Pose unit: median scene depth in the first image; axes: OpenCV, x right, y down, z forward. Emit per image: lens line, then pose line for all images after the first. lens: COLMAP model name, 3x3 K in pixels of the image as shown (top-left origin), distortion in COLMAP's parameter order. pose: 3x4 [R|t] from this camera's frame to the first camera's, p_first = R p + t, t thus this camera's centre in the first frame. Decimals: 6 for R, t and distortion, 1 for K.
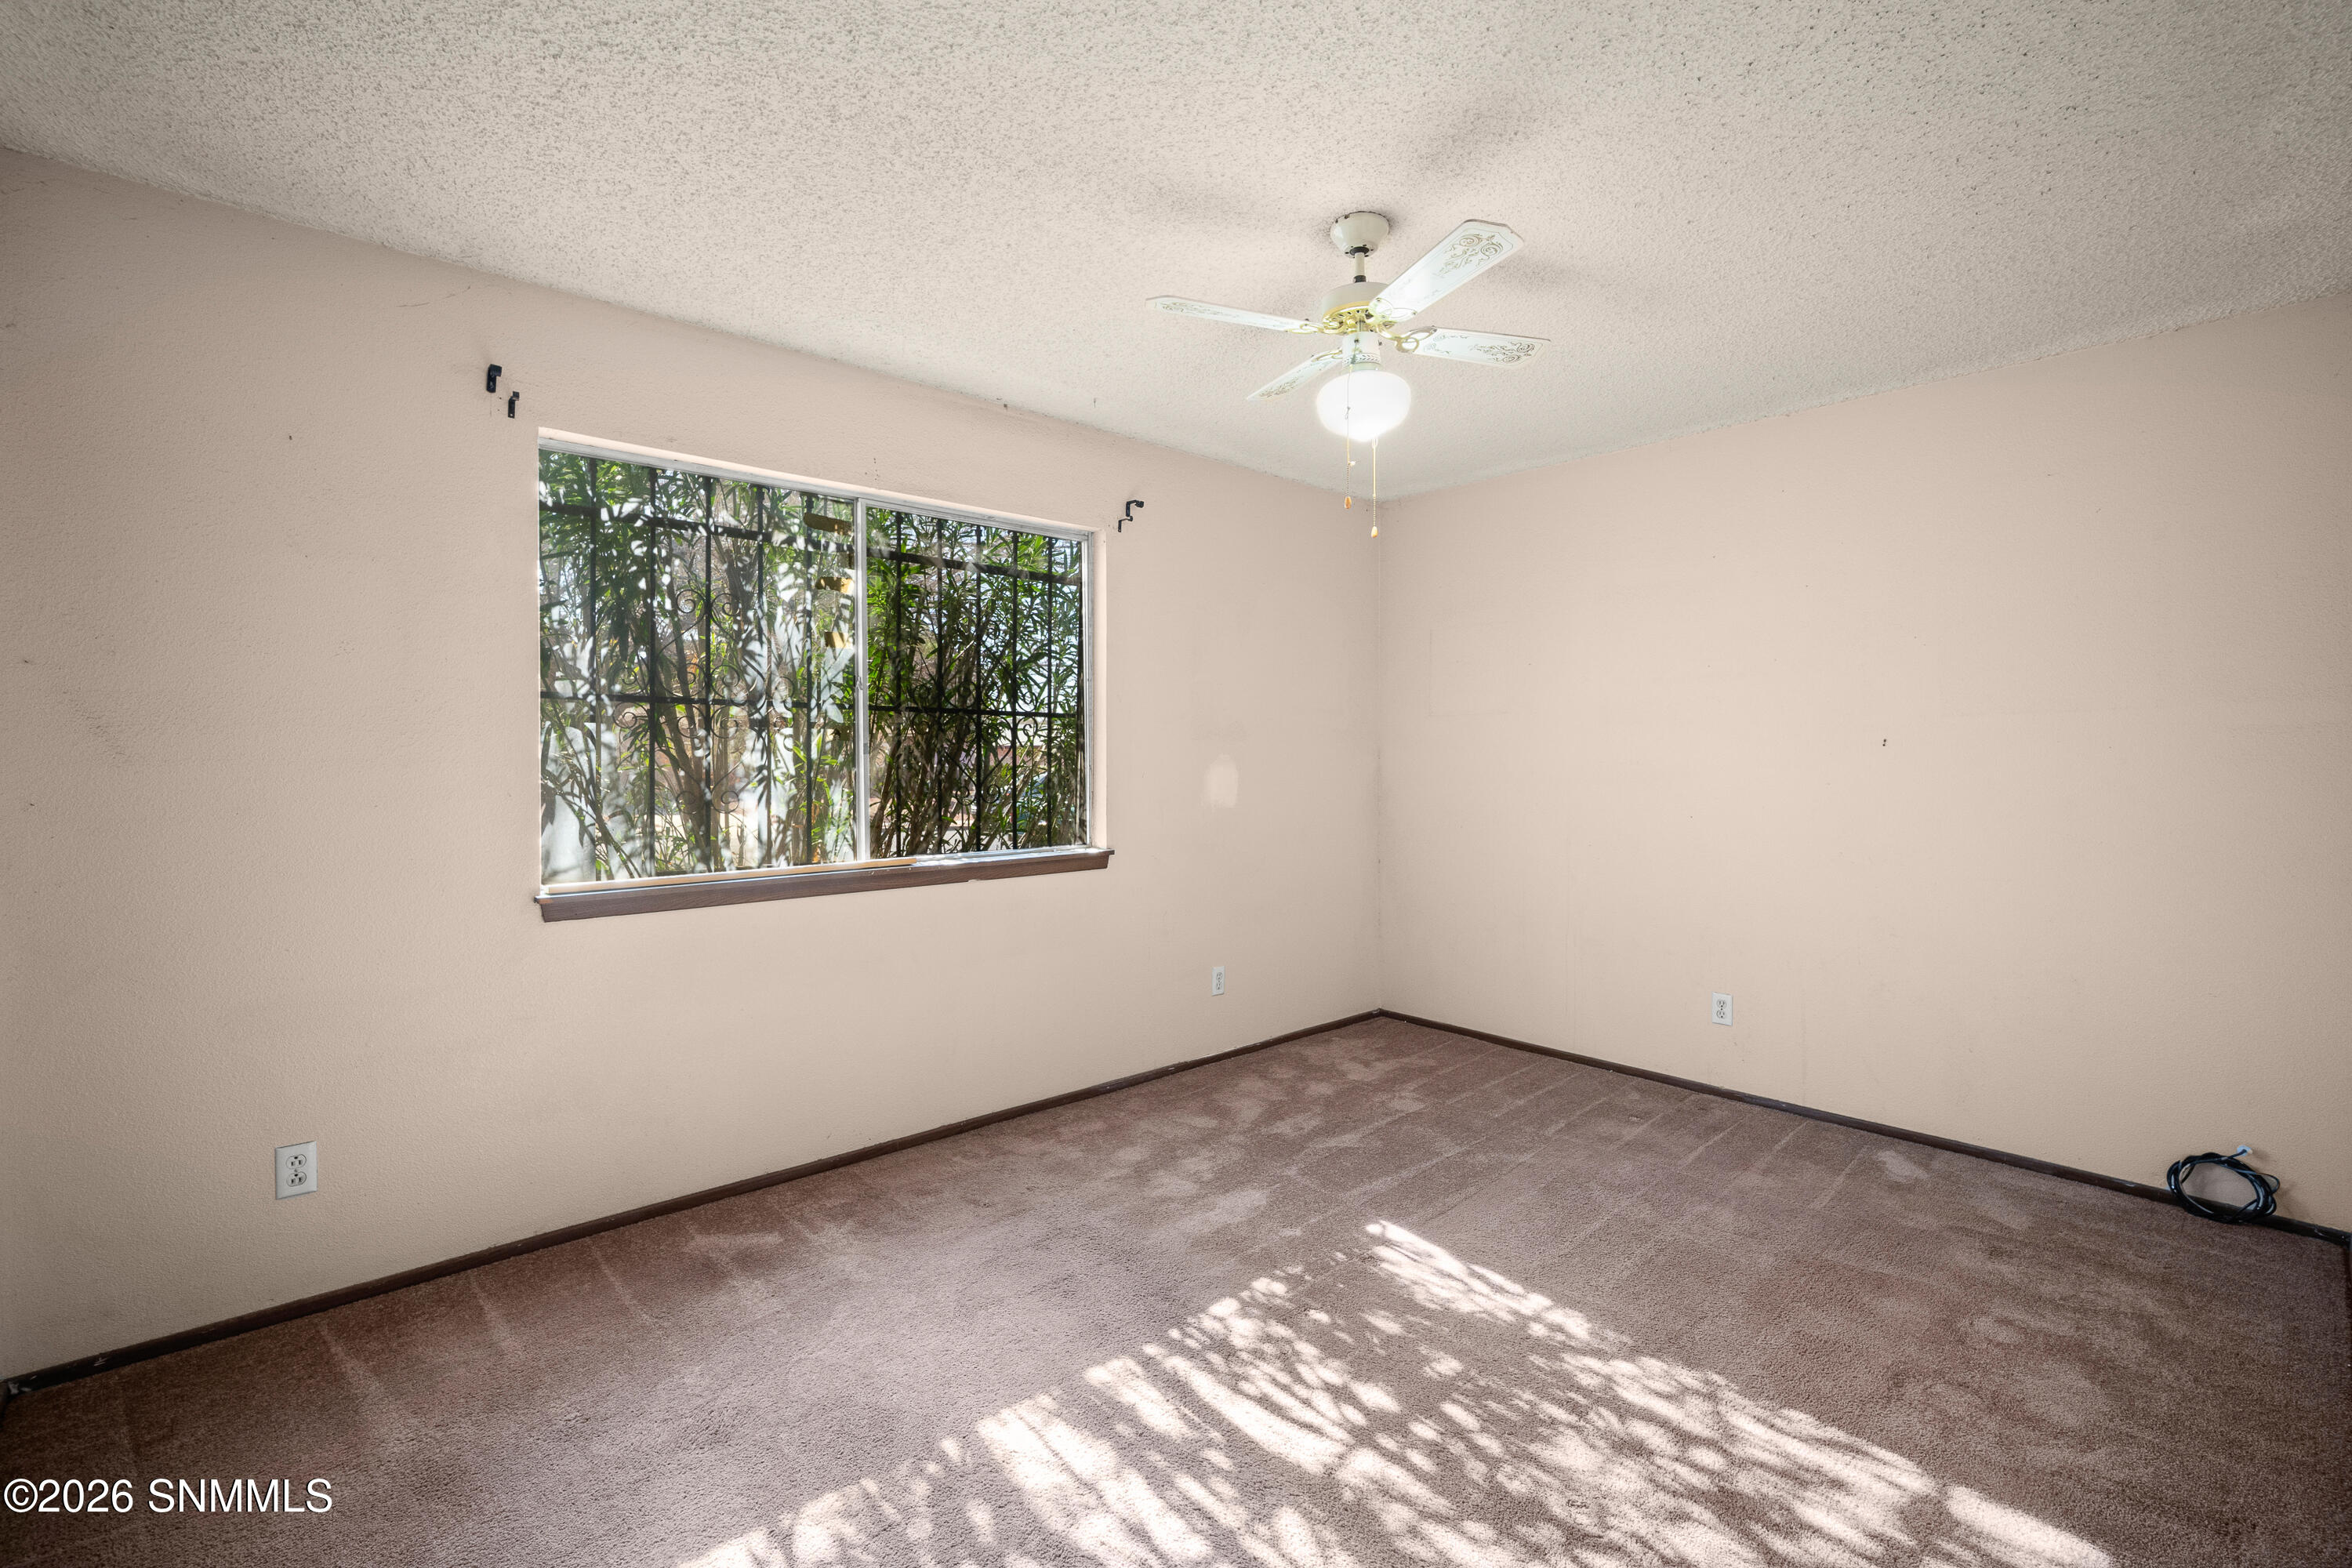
lens RADIAL K [[1029.1, 0, 1187.6], [0, 1029.1, 765.2], [0, 0, 1]] dist [-0.015636, 0.004767]
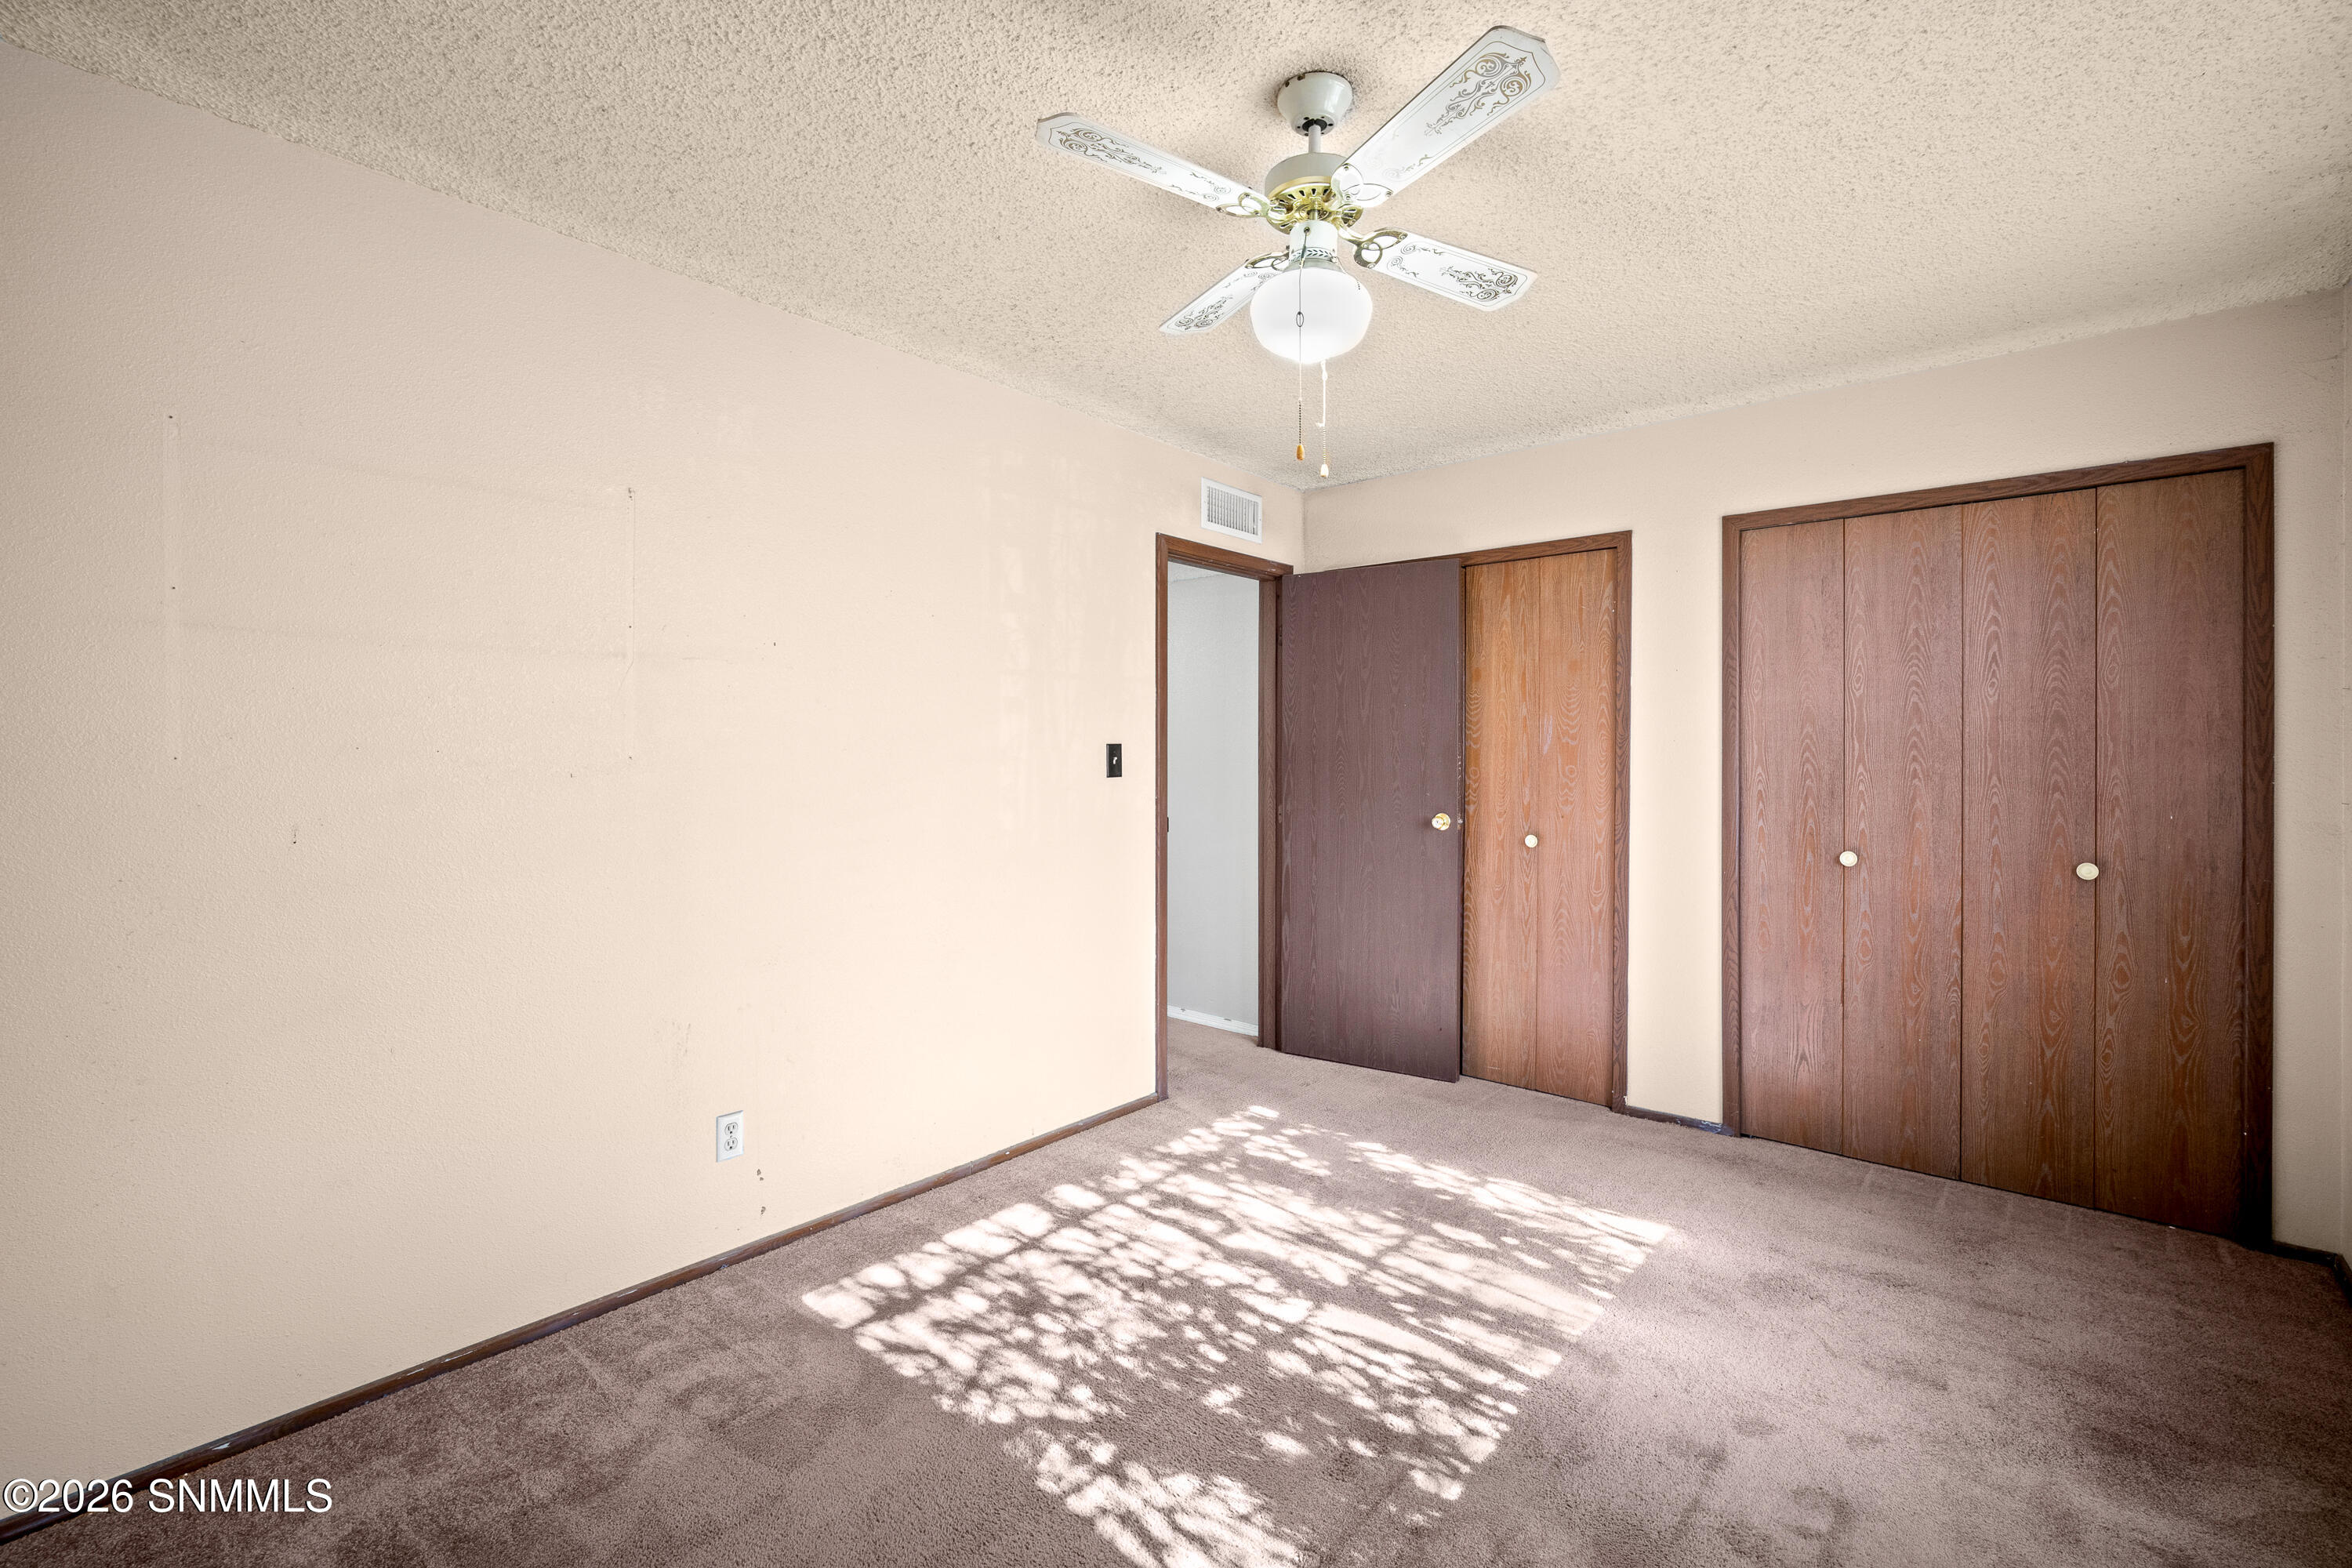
lens RADIAL K [[1029.1, 0, 1187.6], [0, 1029.1, 765.2], [0, 0, 1]] dist [-0.015636, 0.004767]
pose [[-0.991124, 0.005399, -0.132830, 0.435997], [0.002423, 0.999743, 0.022554, -0.037125], [0.132918, 0.022032, -0.990882, 2.080994]]
